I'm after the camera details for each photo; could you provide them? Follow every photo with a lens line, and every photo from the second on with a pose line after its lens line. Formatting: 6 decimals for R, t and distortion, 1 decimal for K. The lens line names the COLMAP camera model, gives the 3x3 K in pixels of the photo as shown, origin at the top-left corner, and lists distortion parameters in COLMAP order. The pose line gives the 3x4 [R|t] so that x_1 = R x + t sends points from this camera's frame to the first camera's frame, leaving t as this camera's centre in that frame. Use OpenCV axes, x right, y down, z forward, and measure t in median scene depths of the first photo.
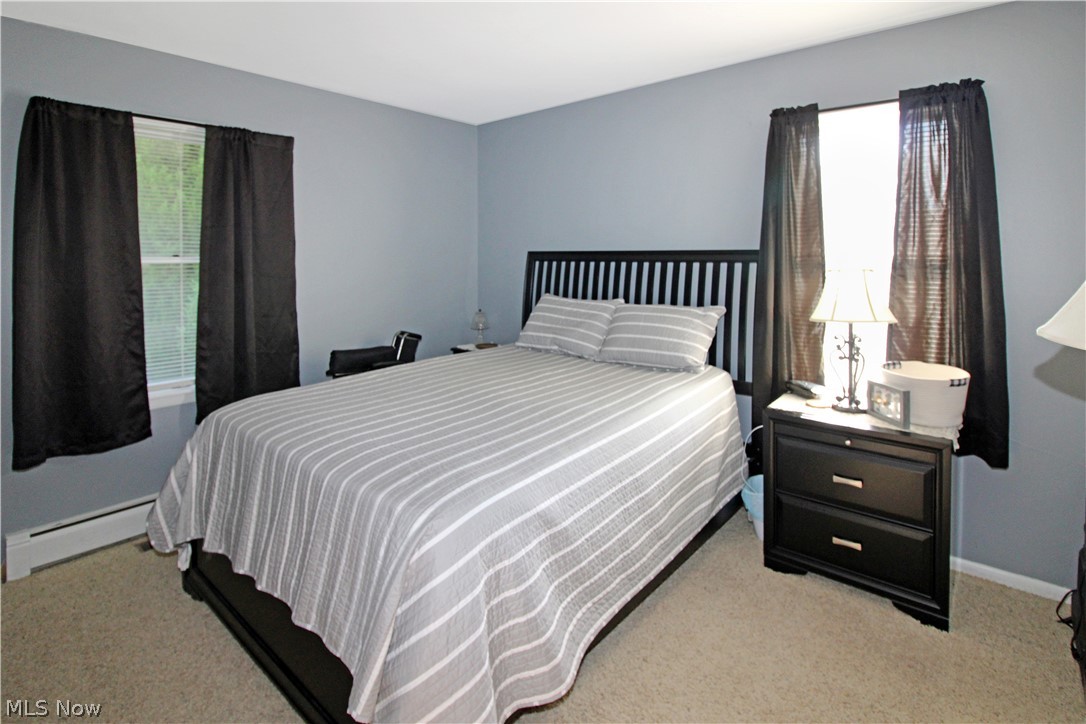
lens RADIAL K [[508.8, 0, 547.4], [0, 508.8, 275.8], [0, 0, 1]] dist [0.001634, -0.007212]
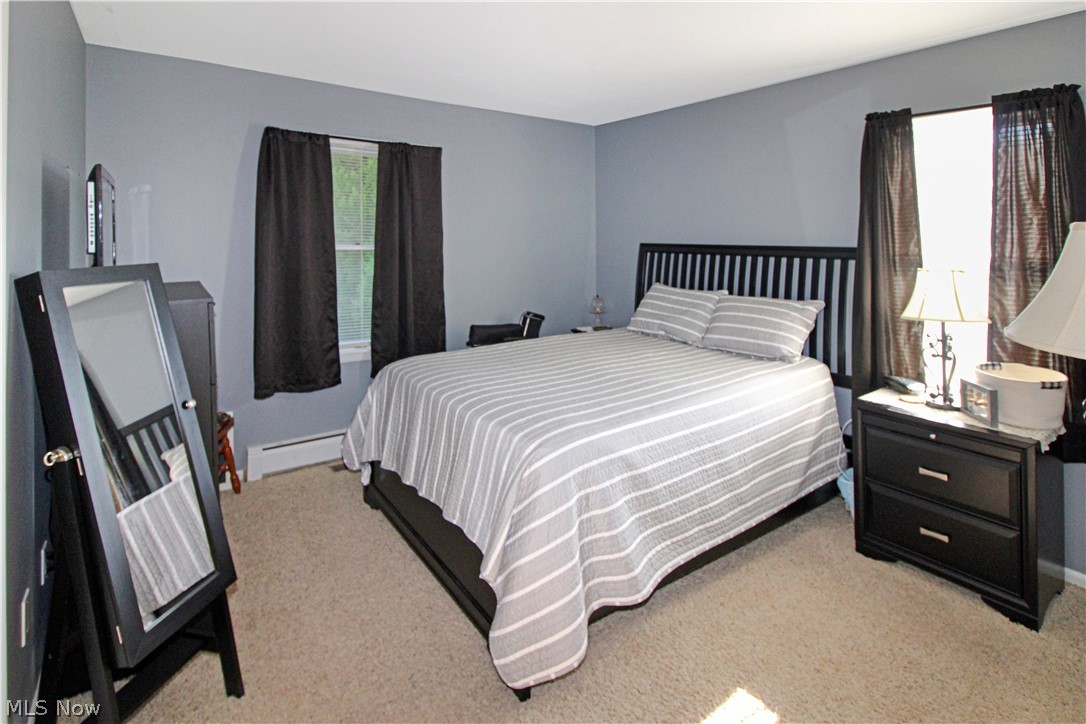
lens RADIAL K [[518.9, 0, 540.7], [0, 518.9, 316.7], [0, 0, 1]] dist [-0.000450, -0.013523]
pose [[0.964020, 0.047573, -0.261539, 0.078504], [-0.019216, 0.993754, 0.109930, -0.014342], [0.265135, -0.100949, 0.958912, -0.187160]]
